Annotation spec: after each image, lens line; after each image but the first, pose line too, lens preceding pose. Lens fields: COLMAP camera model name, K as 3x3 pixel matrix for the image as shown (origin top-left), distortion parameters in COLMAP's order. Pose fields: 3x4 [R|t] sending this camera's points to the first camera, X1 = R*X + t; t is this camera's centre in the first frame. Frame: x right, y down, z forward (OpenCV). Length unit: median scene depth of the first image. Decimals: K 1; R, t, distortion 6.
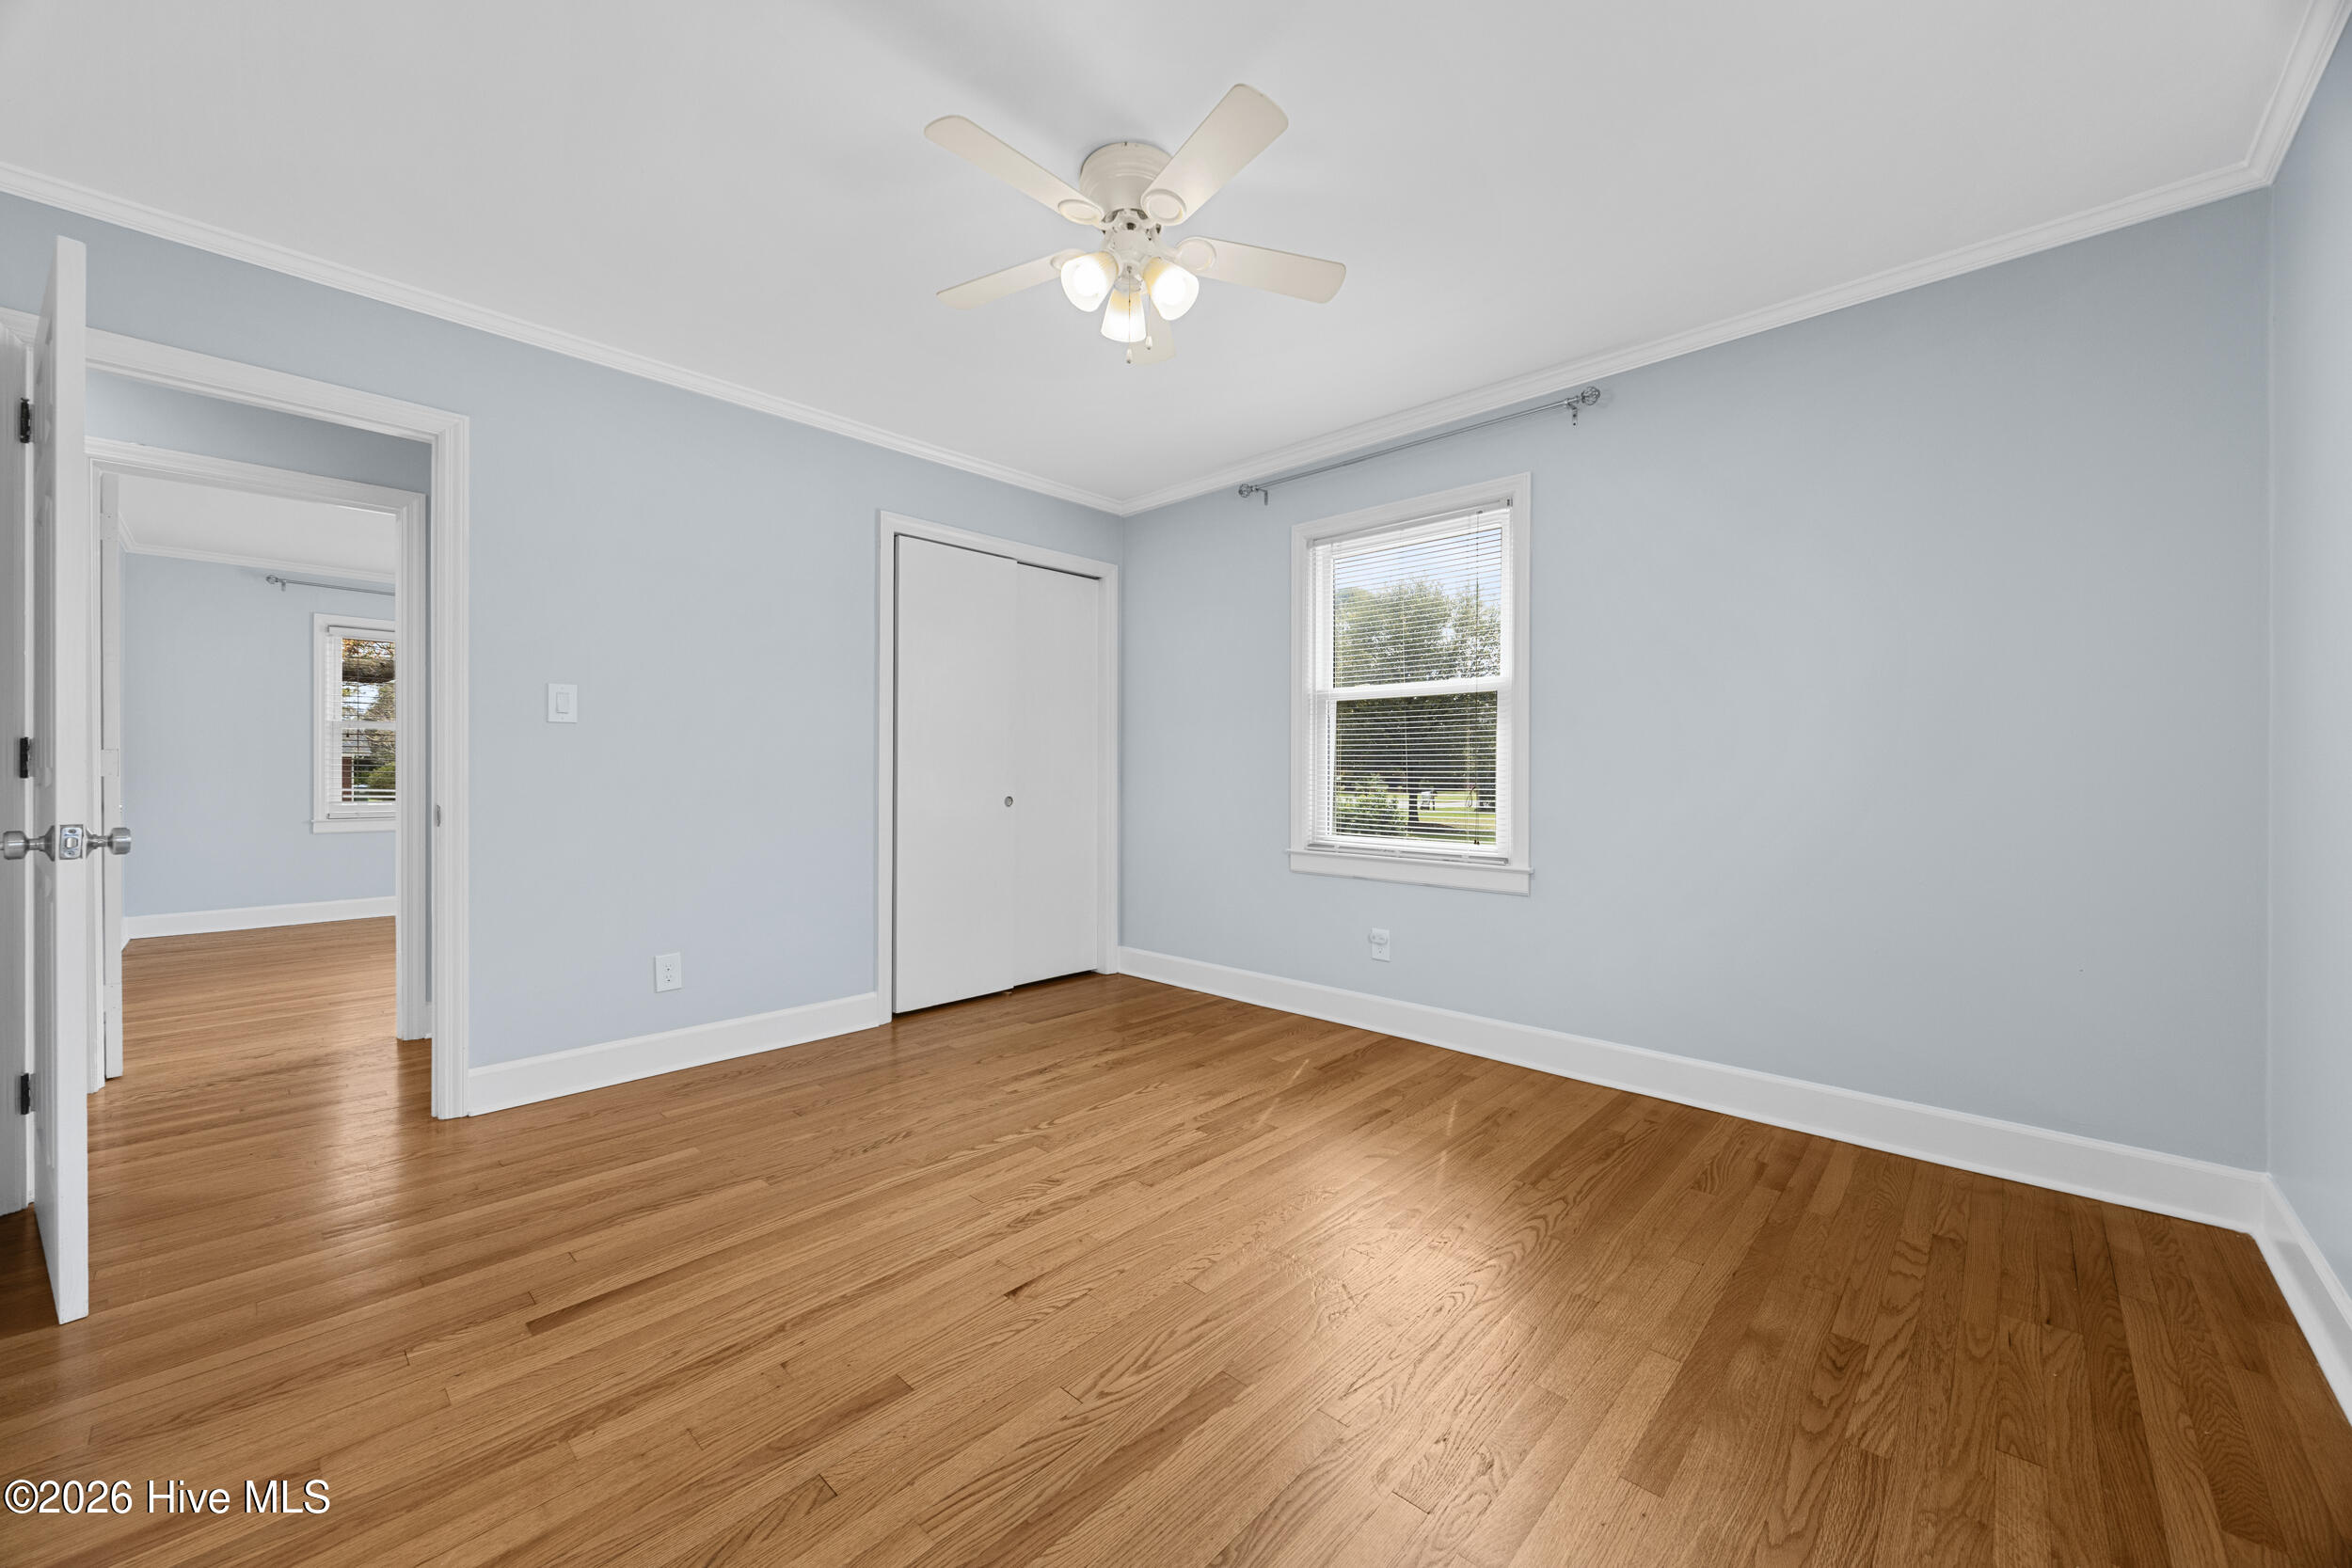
lens RADIAL K [[893.4, 0, 1170.3], [0, 893.4, 775.2], [0, 0, 1]] dist [-0.002560, -0.000189]
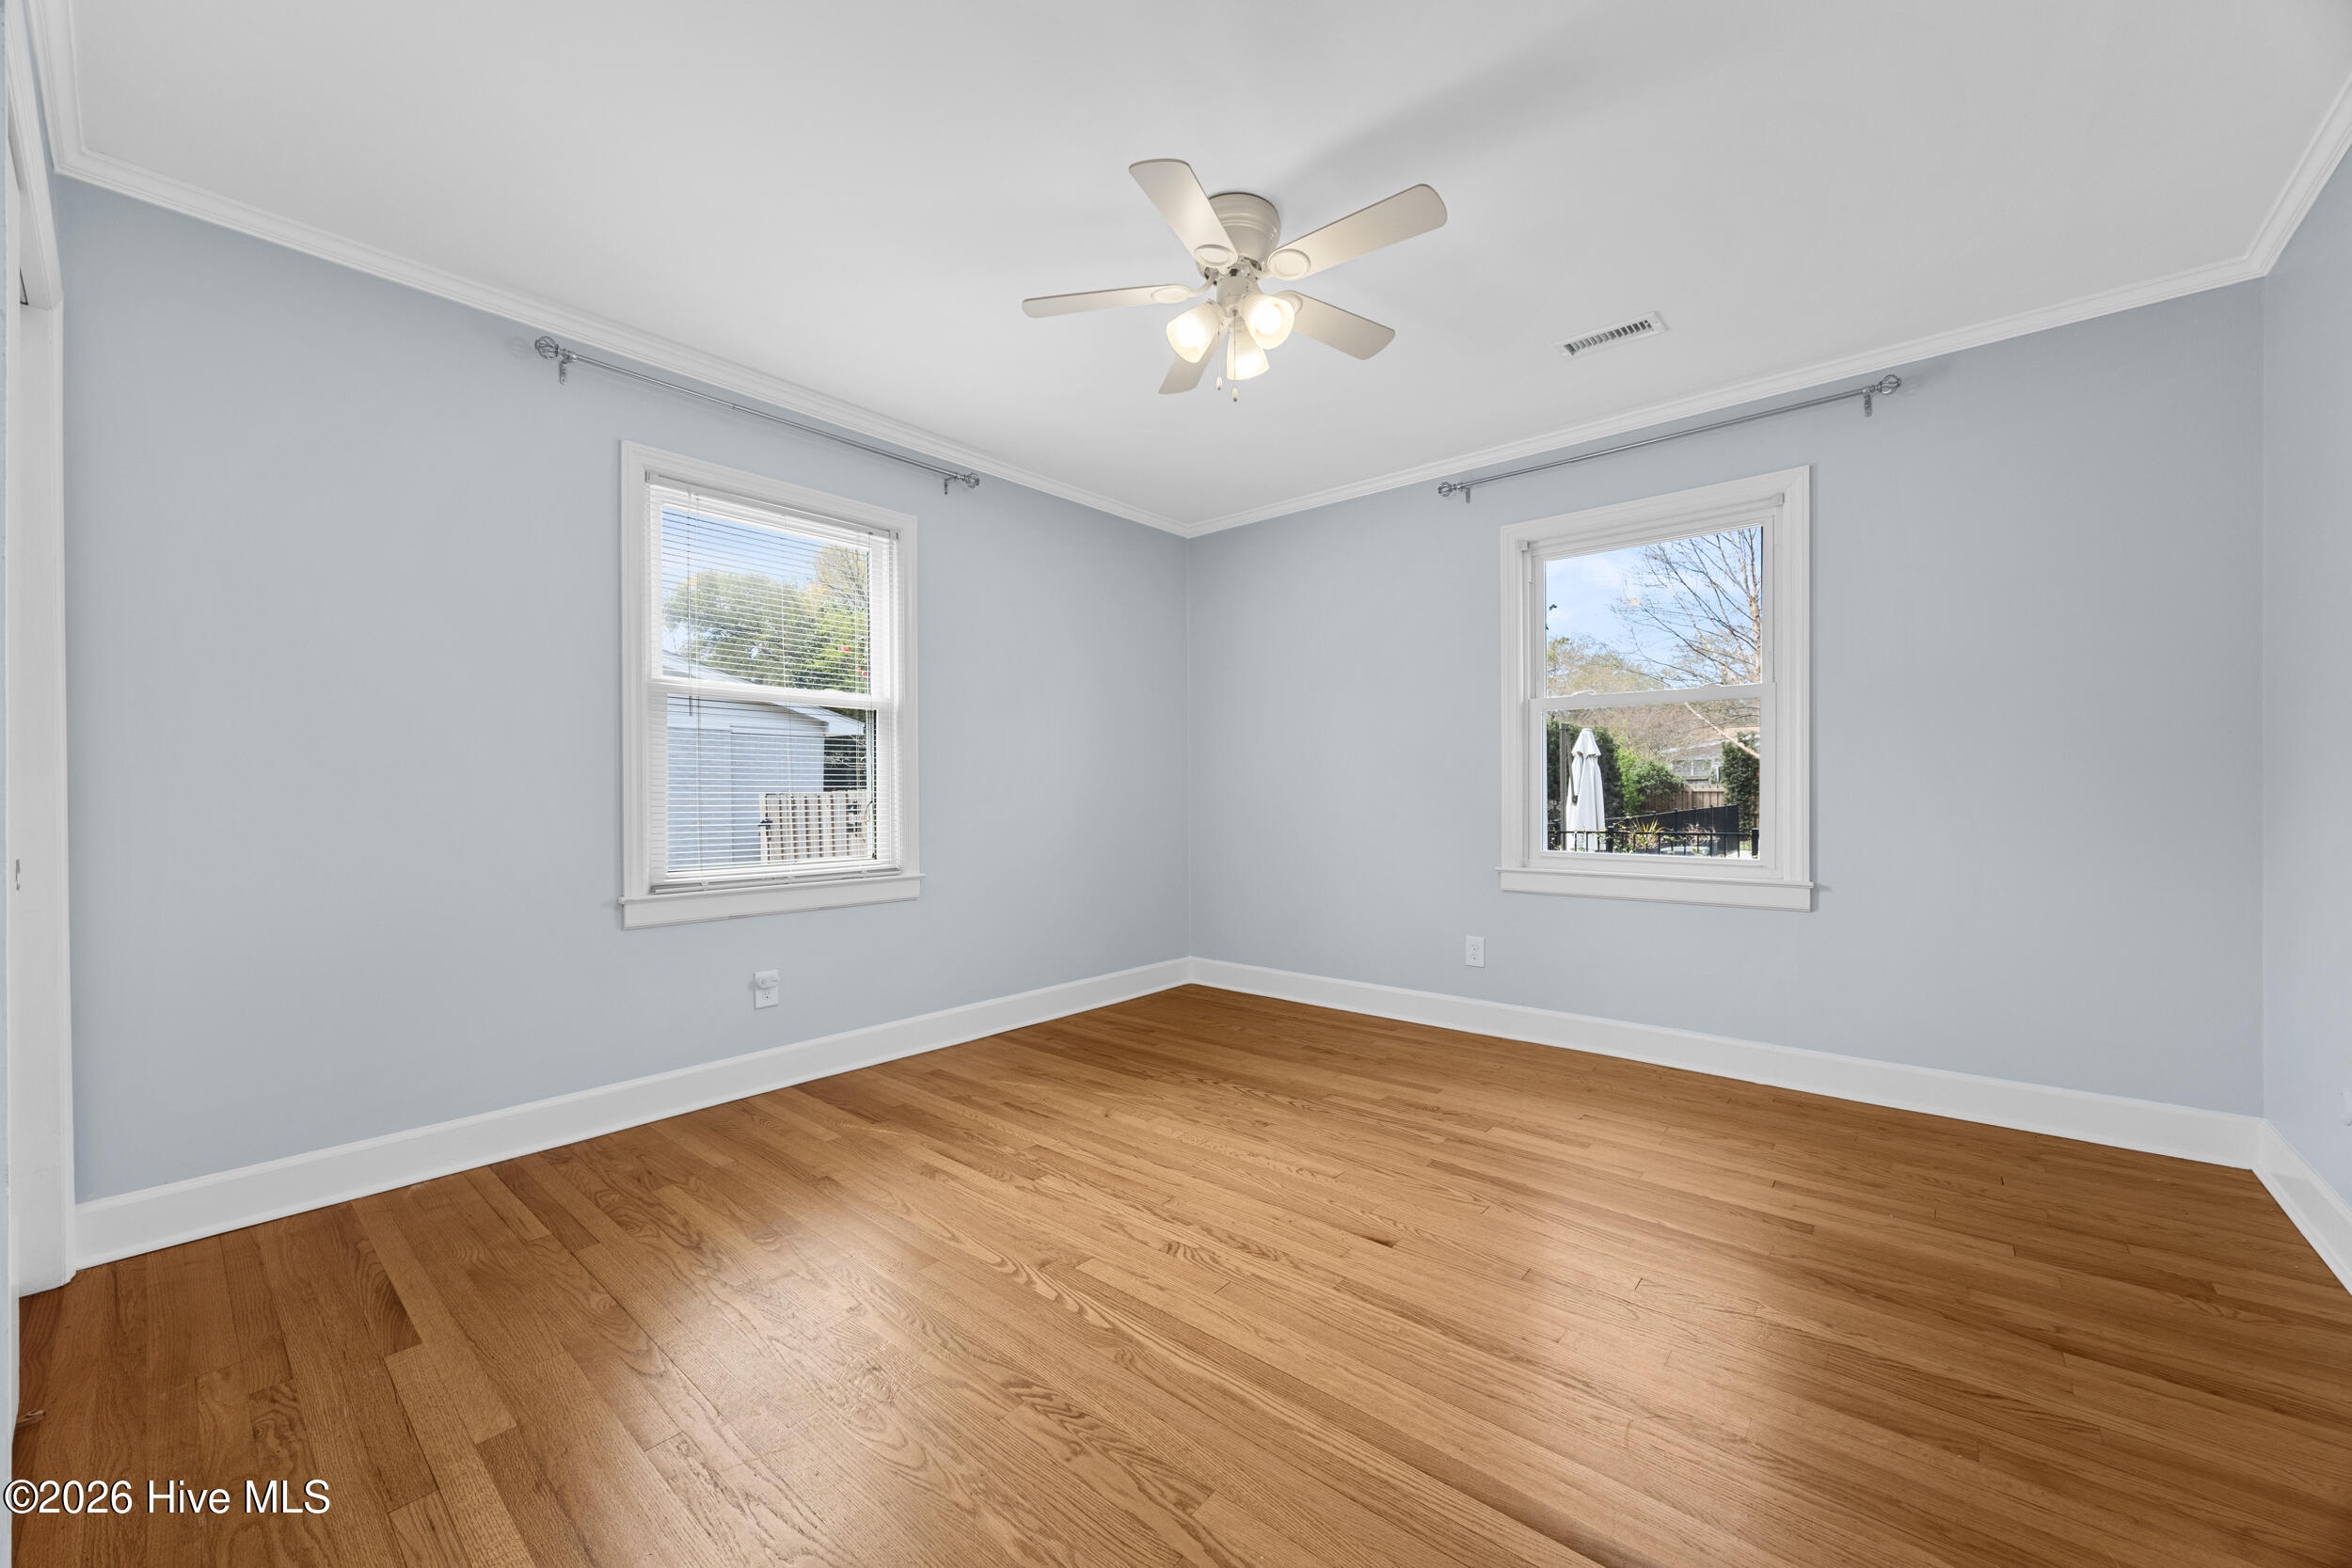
lens RADIAL K [[893.4, 0, 1169.7], [0, 893.4, 791.1], [0, 0, 1]] dist [-0.002560, -0.000189]
pose [[-0.052236, -0.002589, 0.998631, -0.808313], [0.006573, 0.999974, 0.002936, -0.000151], [-0.998613, 0.006717, -0.052217, 0.830637]]
